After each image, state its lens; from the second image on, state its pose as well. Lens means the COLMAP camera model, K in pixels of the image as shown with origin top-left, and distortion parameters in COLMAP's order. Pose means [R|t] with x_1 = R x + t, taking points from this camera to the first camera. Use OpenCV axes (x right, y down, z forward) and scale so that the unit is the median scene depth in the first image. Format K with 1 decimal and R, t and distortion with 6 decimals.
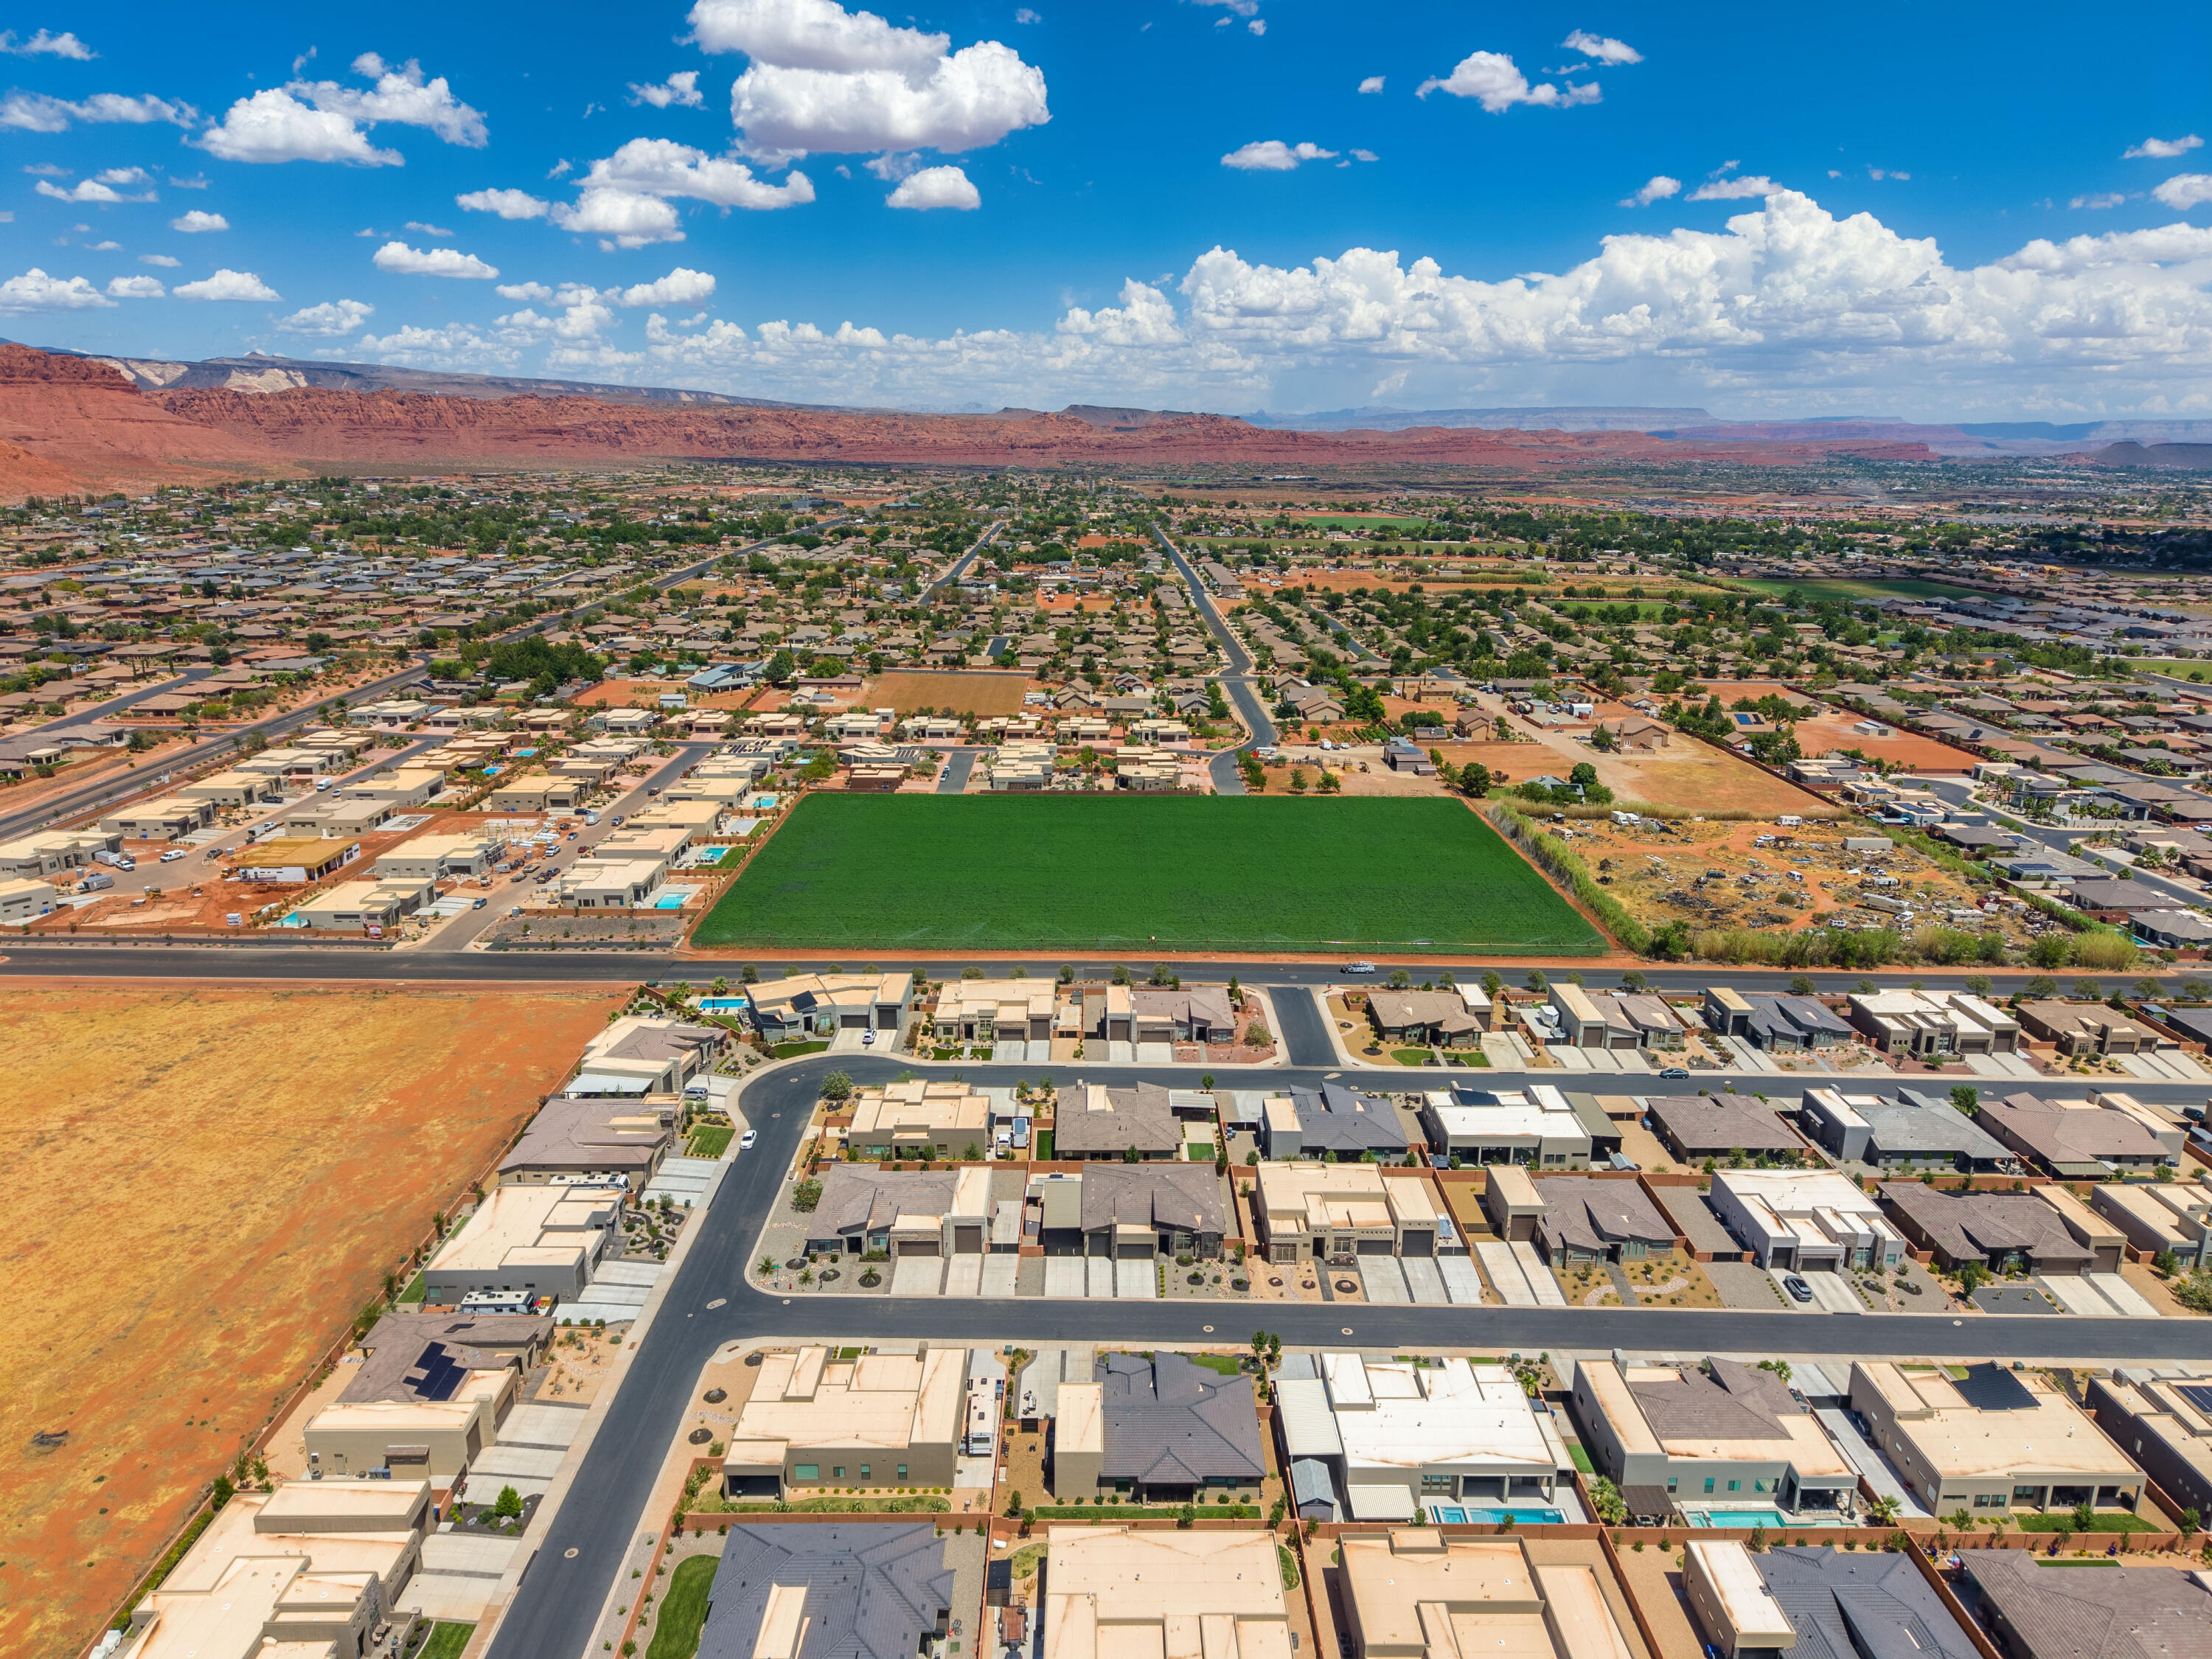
lens RADIAL K [[1475.6, 0, 1104.1], [0, 1475.6, 819.8], [0, 0, 1]] dist [0.036901, -0.034061]
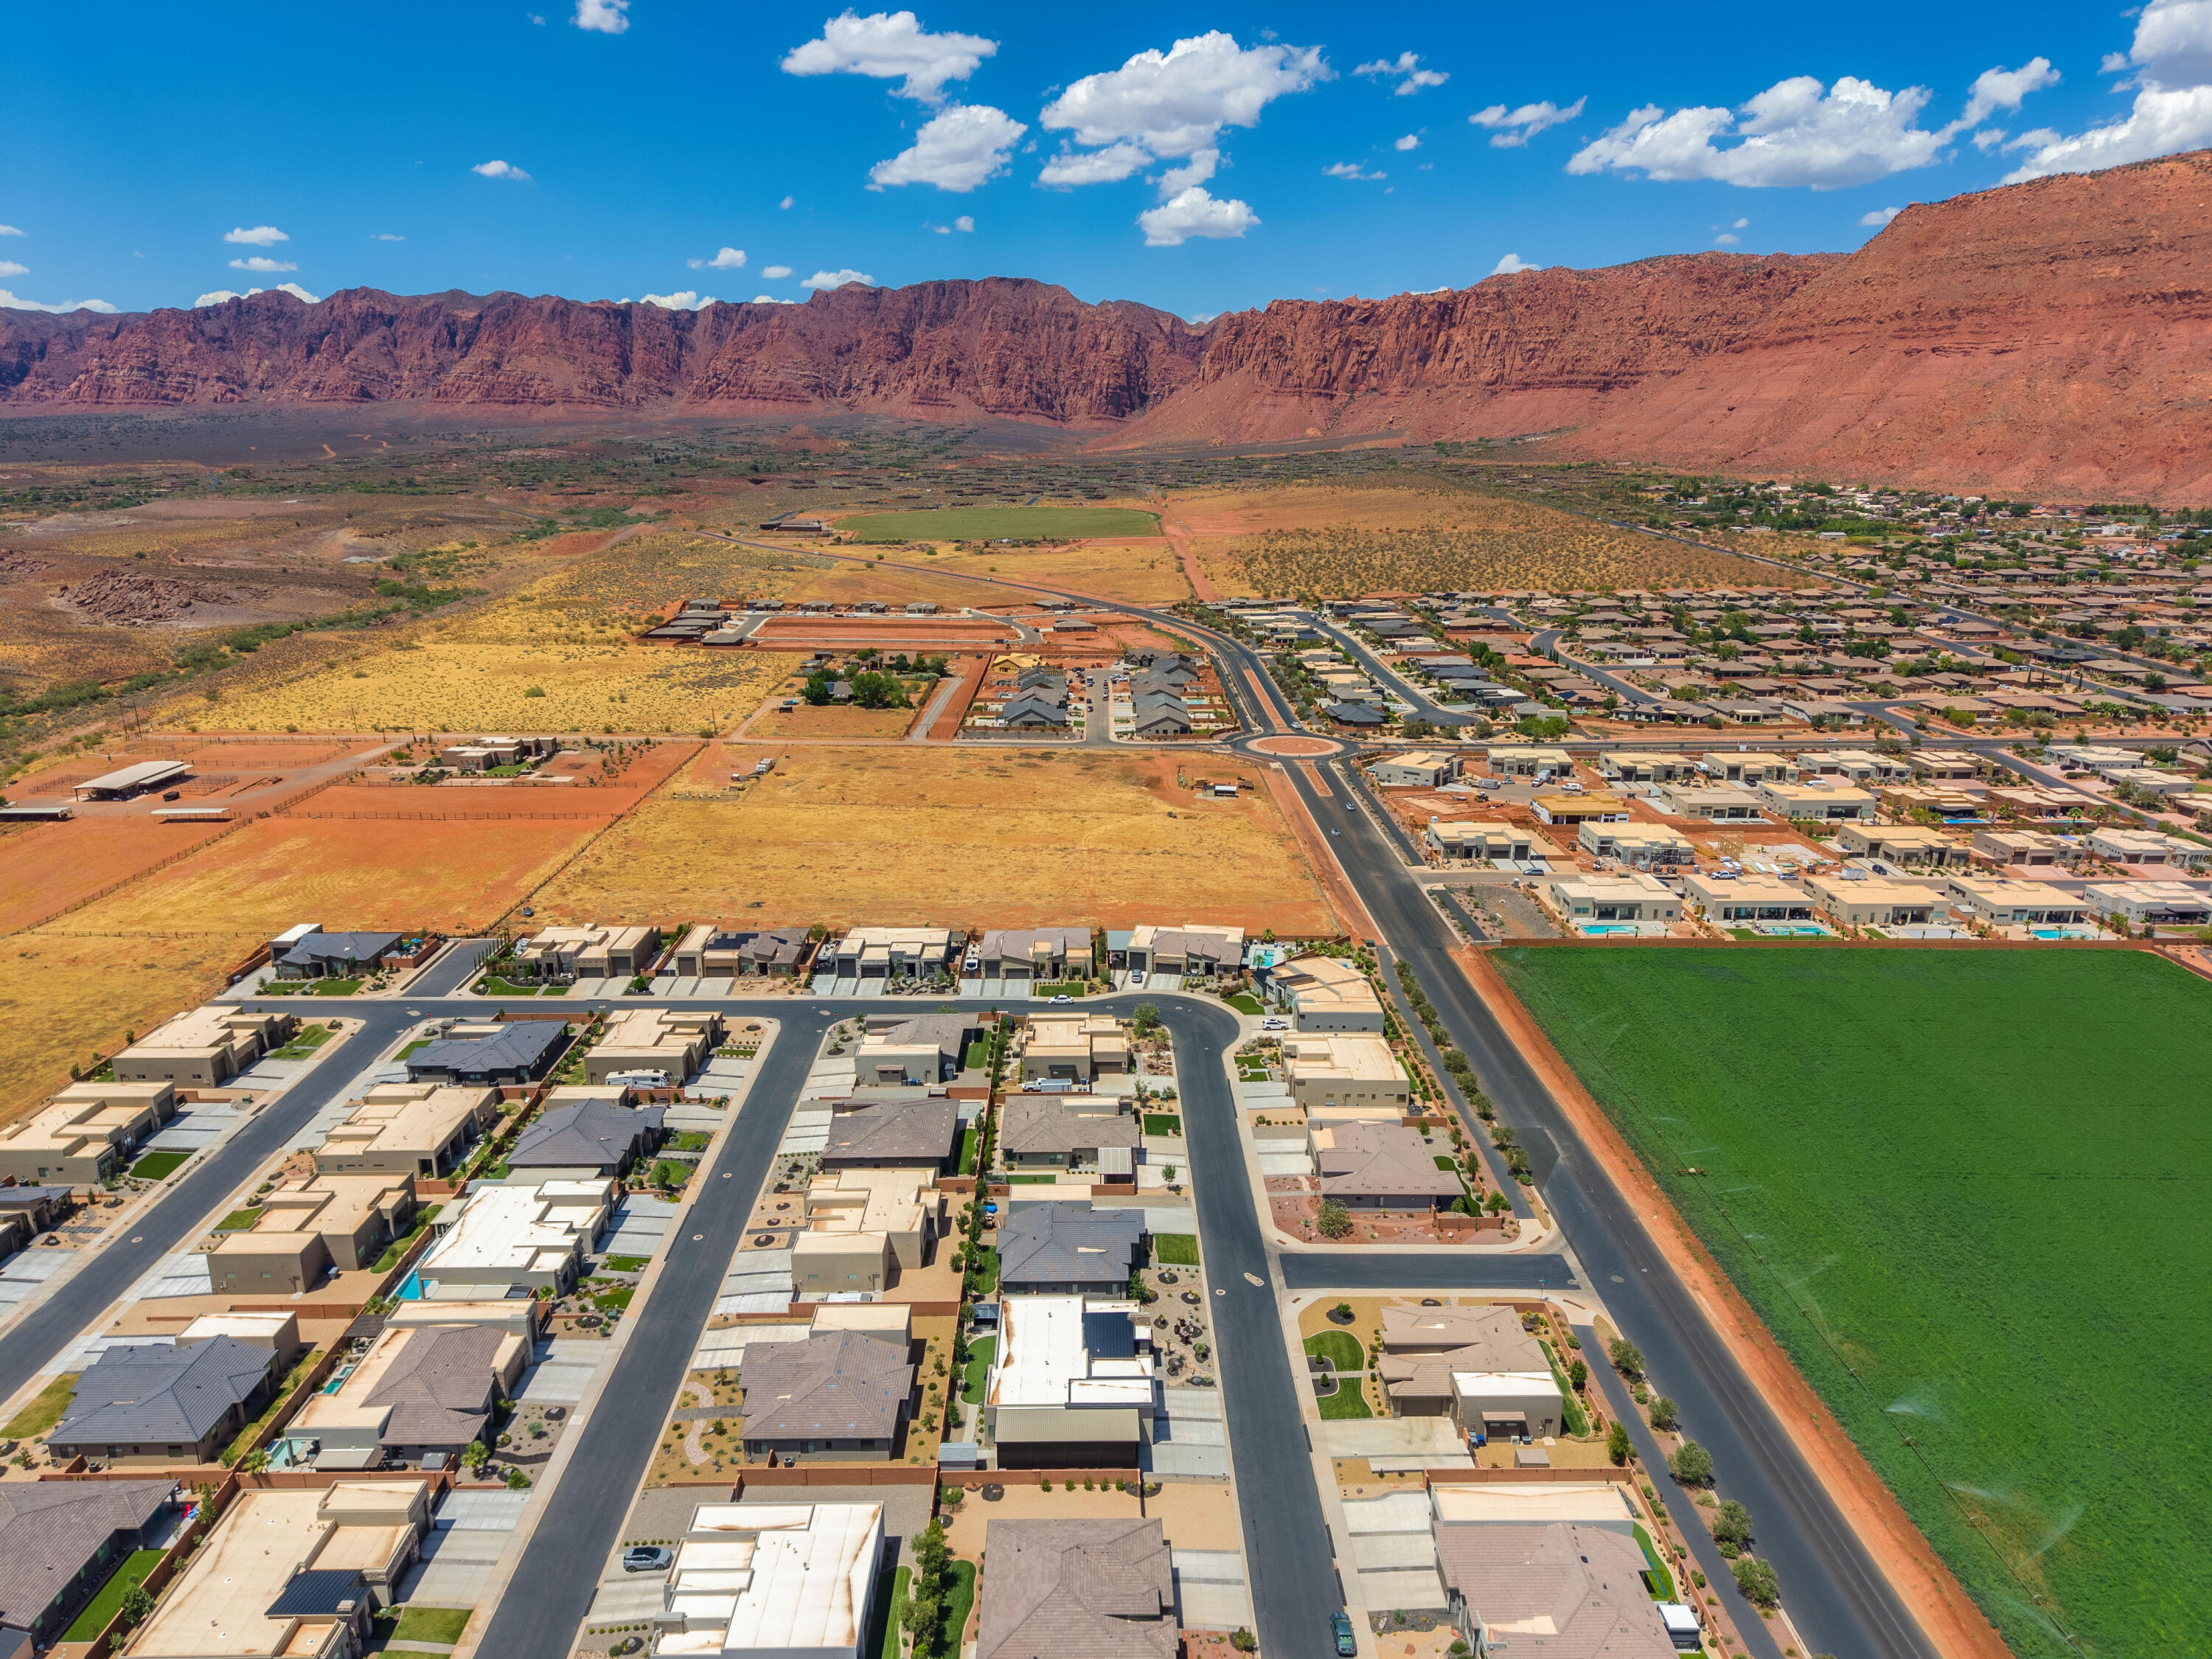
lens RADIAL K [[1475.6, 0, 1104.1], [0, 1475.6, 819.8], [0, 0, 1]] dist [0.036901, -0.034061]
pose [[0.007477, 0.247533, -0.968851, 0.802499], [-0.257767, 0.936612, 0.237307, -0.201951], [0.966178, 0.247963, 0.070809, 0.778337]]
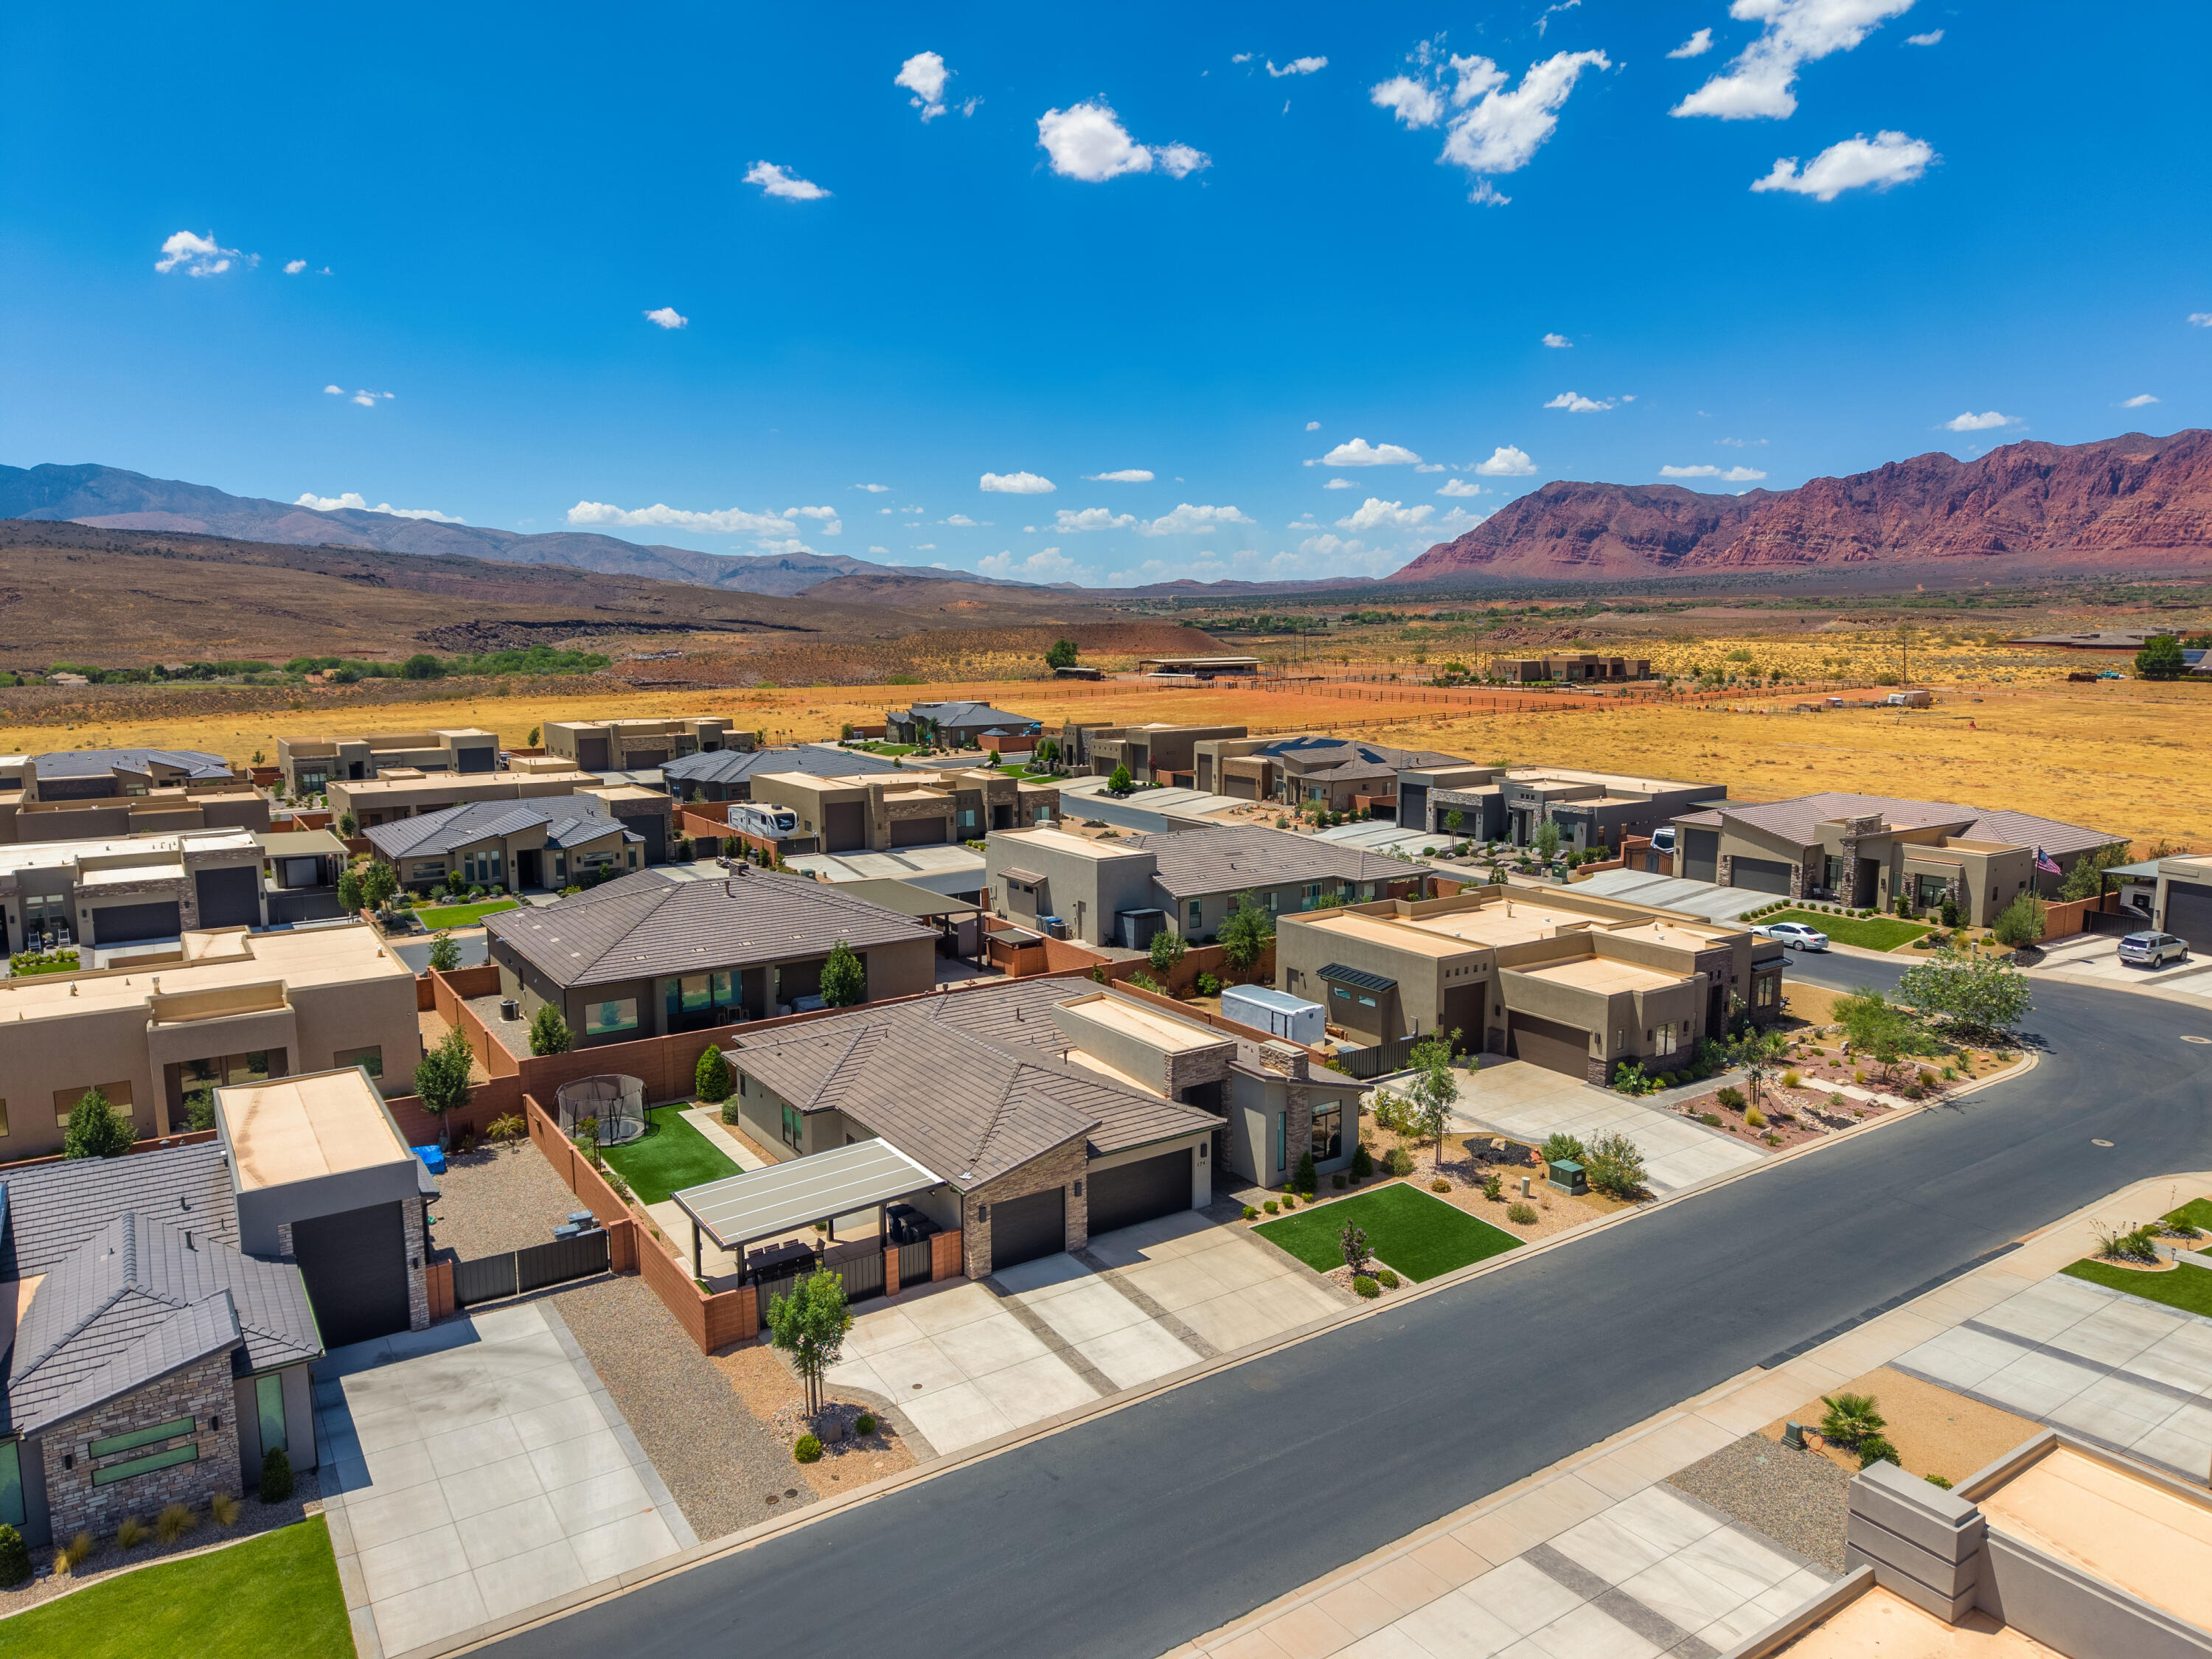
lens RADIAL K [[1473.6, 0, 1104.2], [0, 1473.6, 835.3], [0, 0, 1]] dist [0.027819, -0.025195]
pose [[-0.837037, 0.080221, -0.541234, 0.116721], [-0.139538, 0.925186, 0.352930, 0.061668], [0.529055, 0.370938, -0.763221, 1.028371]]
